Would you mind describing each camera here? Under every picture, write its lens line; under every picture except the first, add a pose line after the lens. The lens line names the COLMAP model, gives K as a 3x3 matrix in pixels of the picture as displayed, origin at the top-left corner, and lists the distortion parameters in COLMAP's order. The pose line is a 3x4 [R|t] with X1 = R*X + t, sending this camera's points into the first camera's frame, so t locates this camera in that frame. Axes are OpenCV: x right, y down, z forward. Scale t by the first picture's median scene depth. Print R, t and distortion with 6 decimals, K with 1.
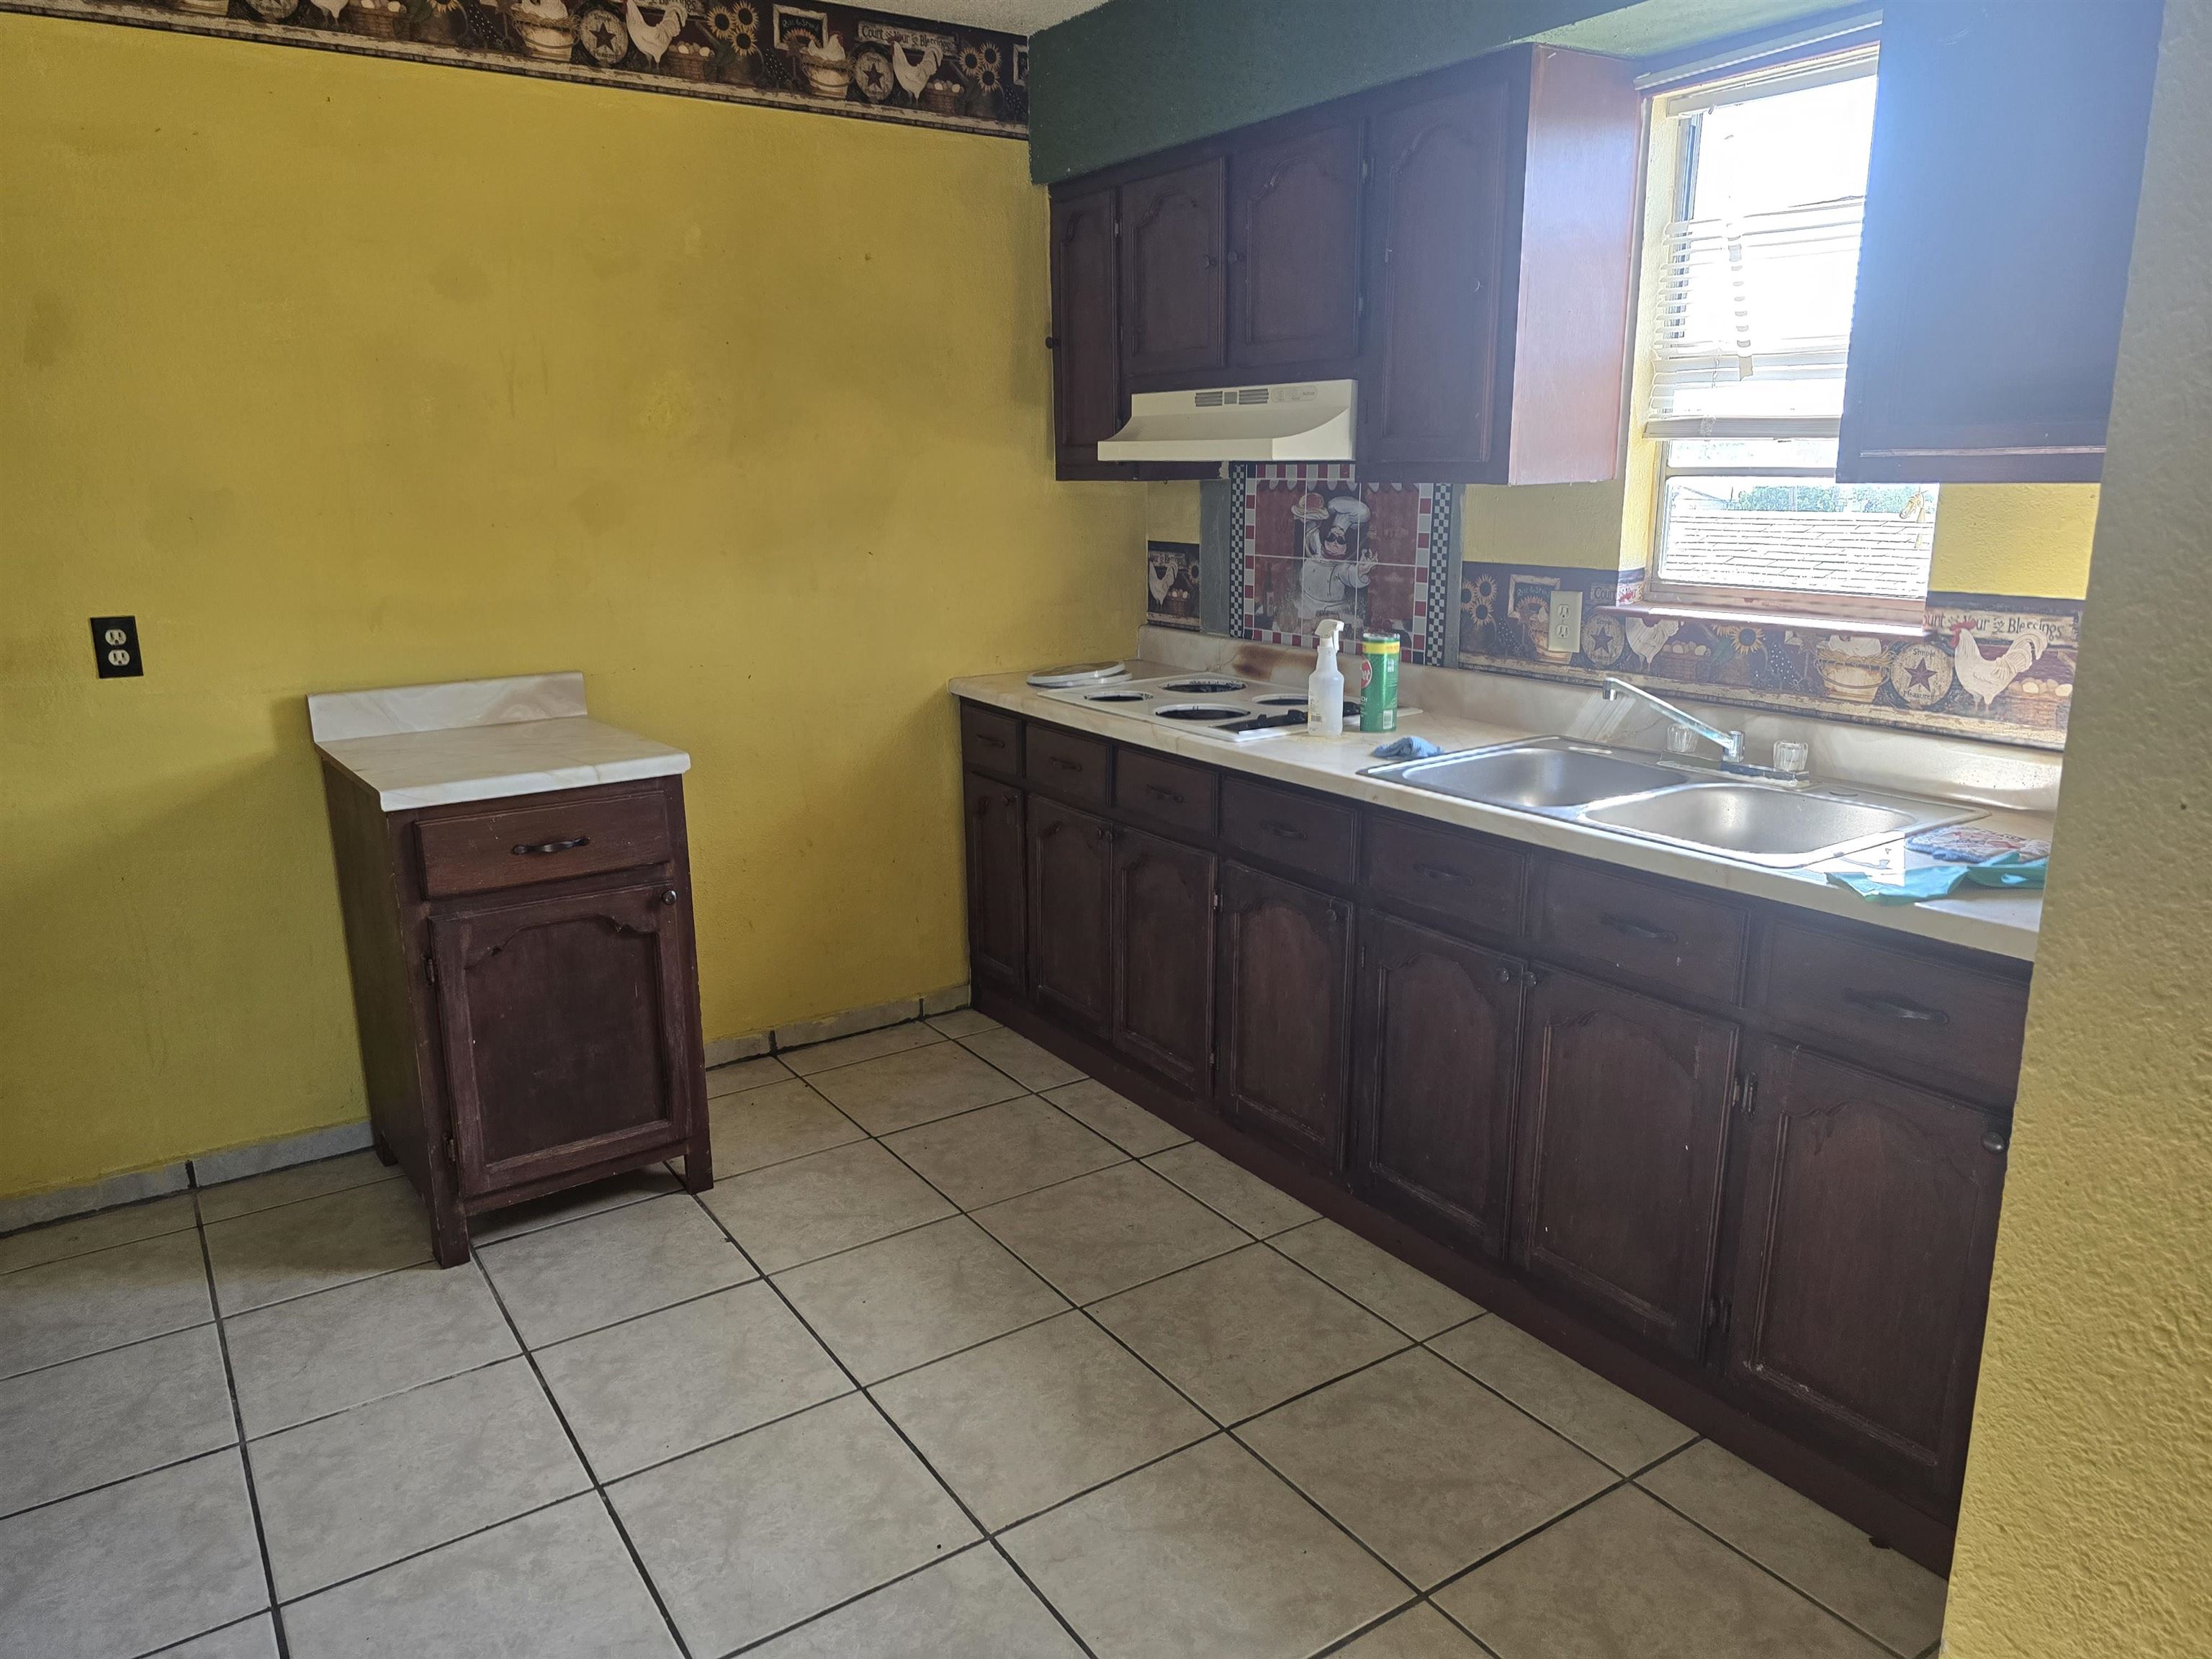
lens RADIAL K [[1496.4, 0, 1106.0], [0, 1496.4, 829.5], [0, 0, 1]] dist [0.000108, -0.024872]
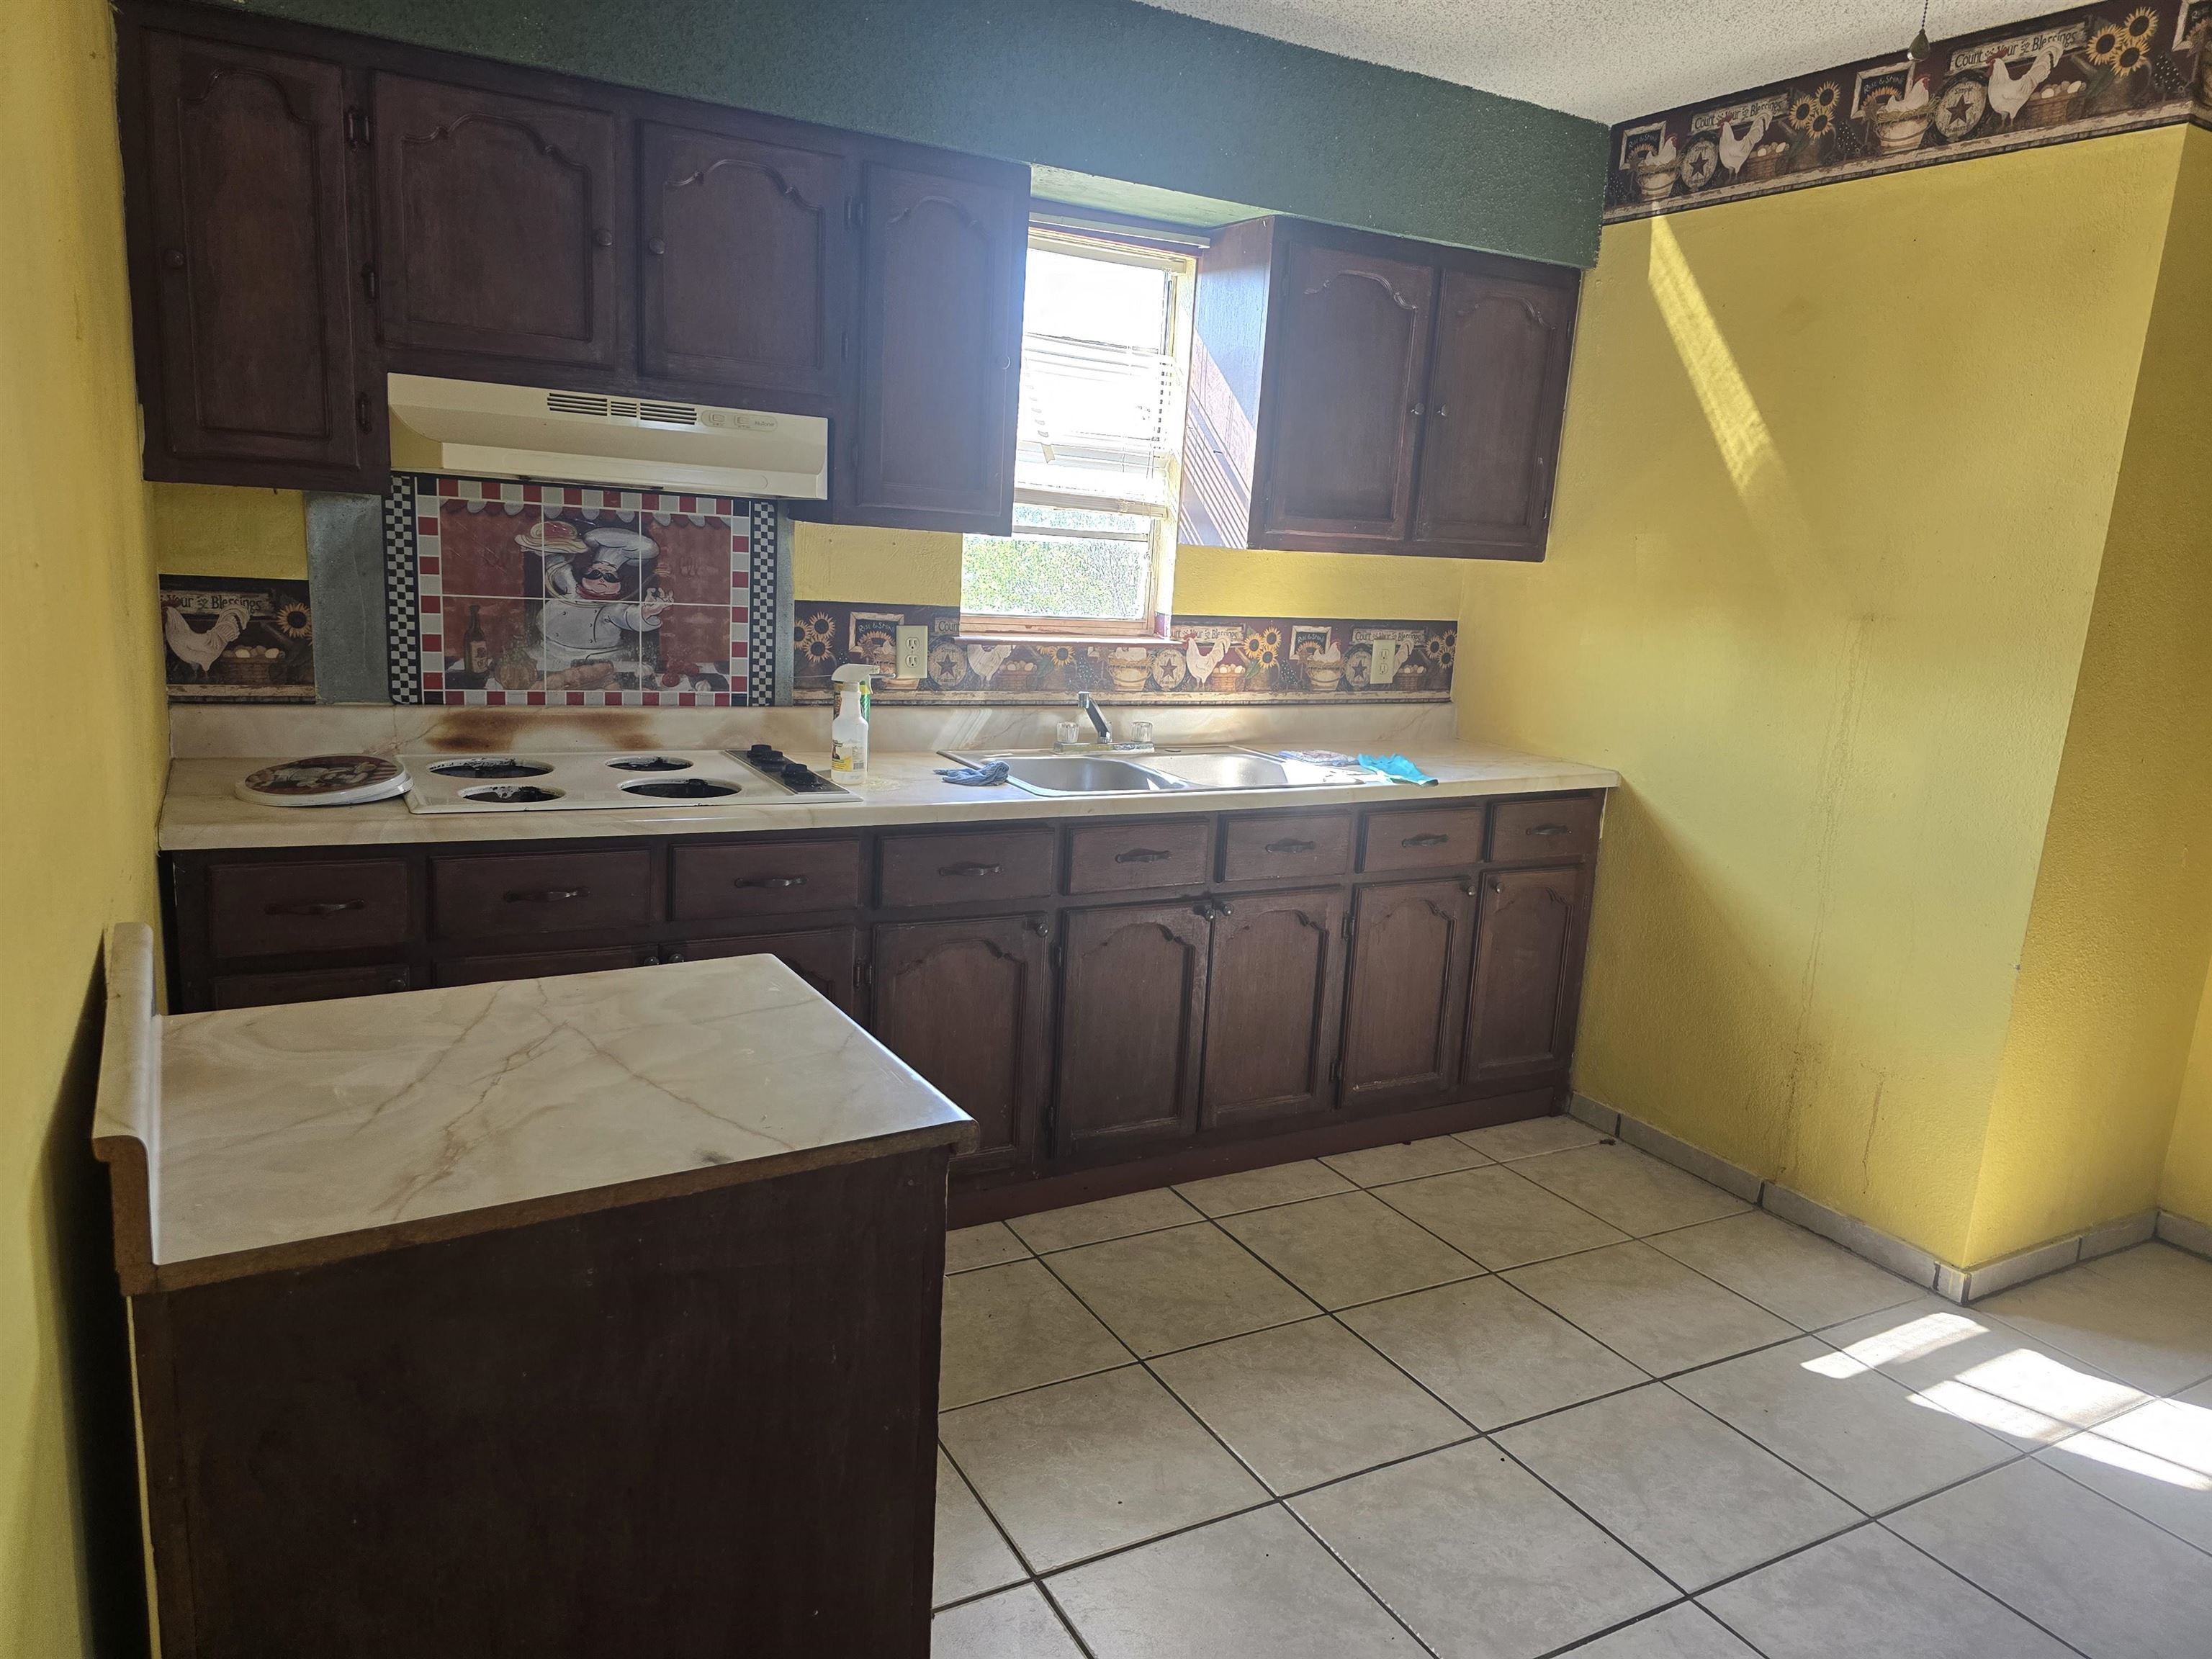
lens RADIAL K [[1472.6, 0, 1106.0], [0, 1472.6, 829.5], [0, 0, 1]] dist [0.051079, -0.090379]
pose [[0.073277, -0.182935, 0.980390, -0.799822], [0.169762, 0.970975, 0.168490, -0.169584], [-0.982757, 0.154087, 0.102206, 0.749086]]
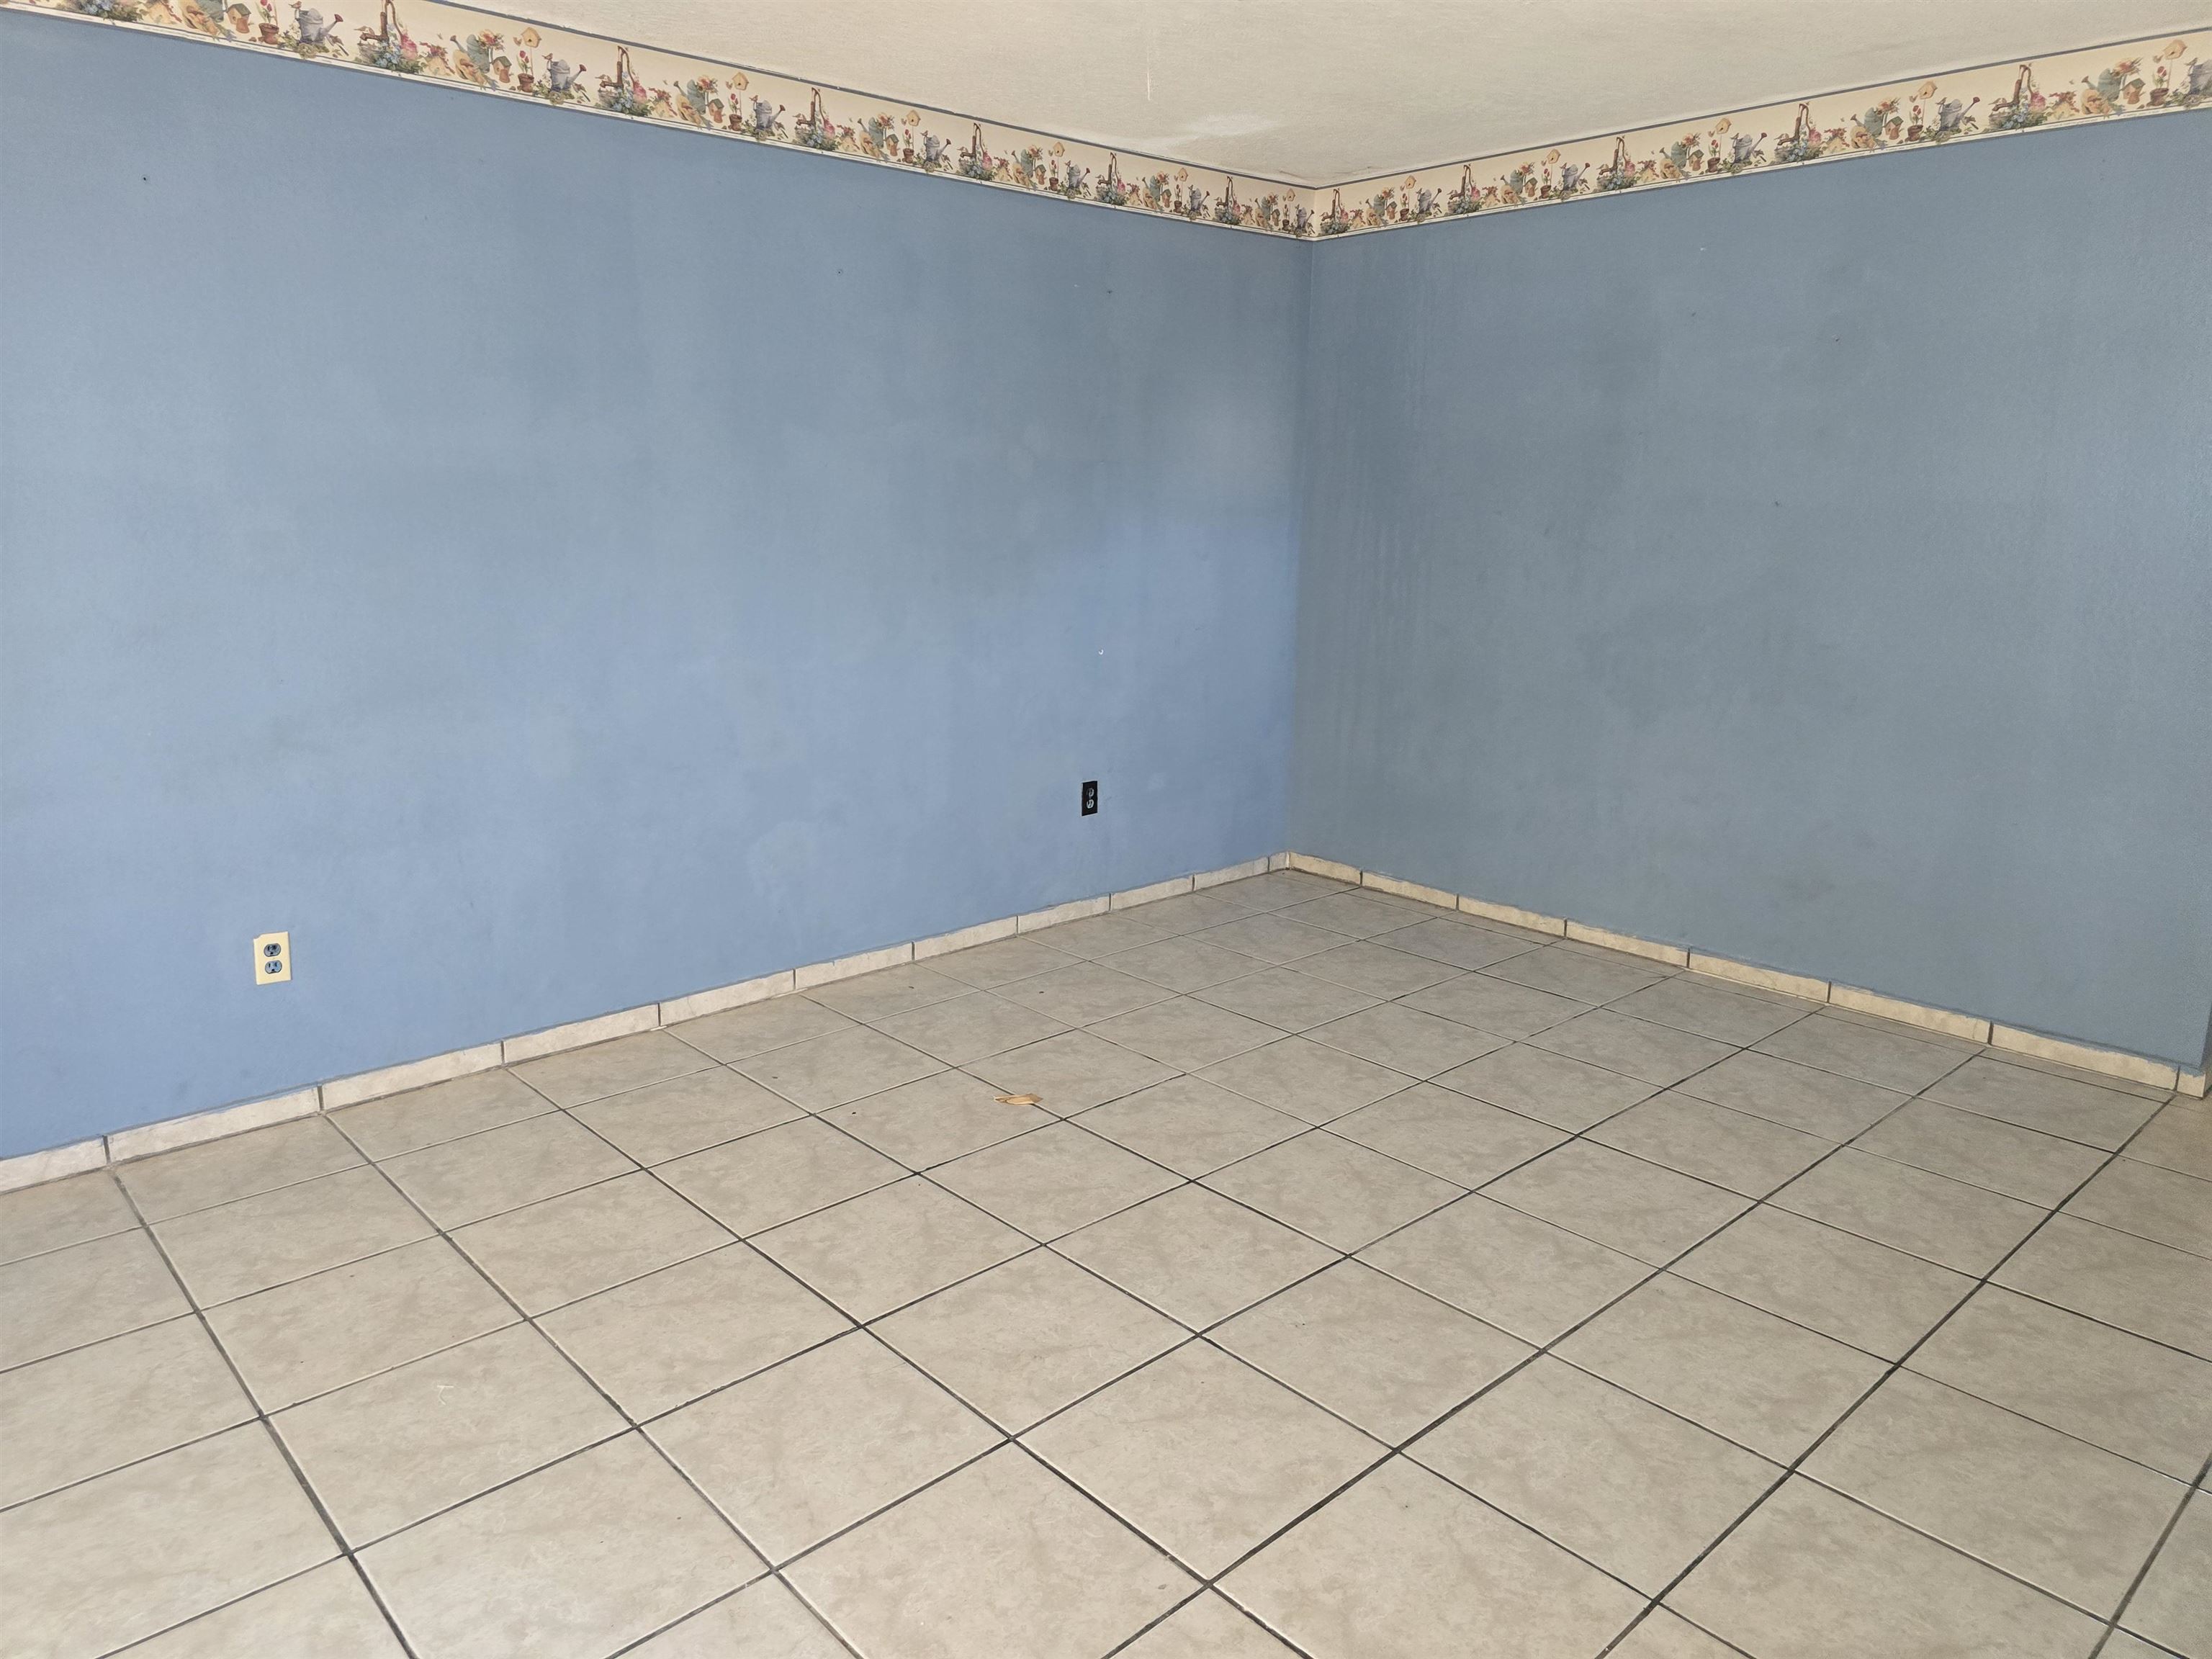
lens RADIAL K [[1496.4, 0, 1106.0], [0, 1496.4, 829.5], [0, 0, 1]] dist [0.000108, -0.024872]
pose [[0.988213, -0.024372, 0.151130, 0.086501], [0.025243, 0.999674, -0.003847, 0.032727], [-0.150987, 0.007616, 0.988506, -0.119789]]
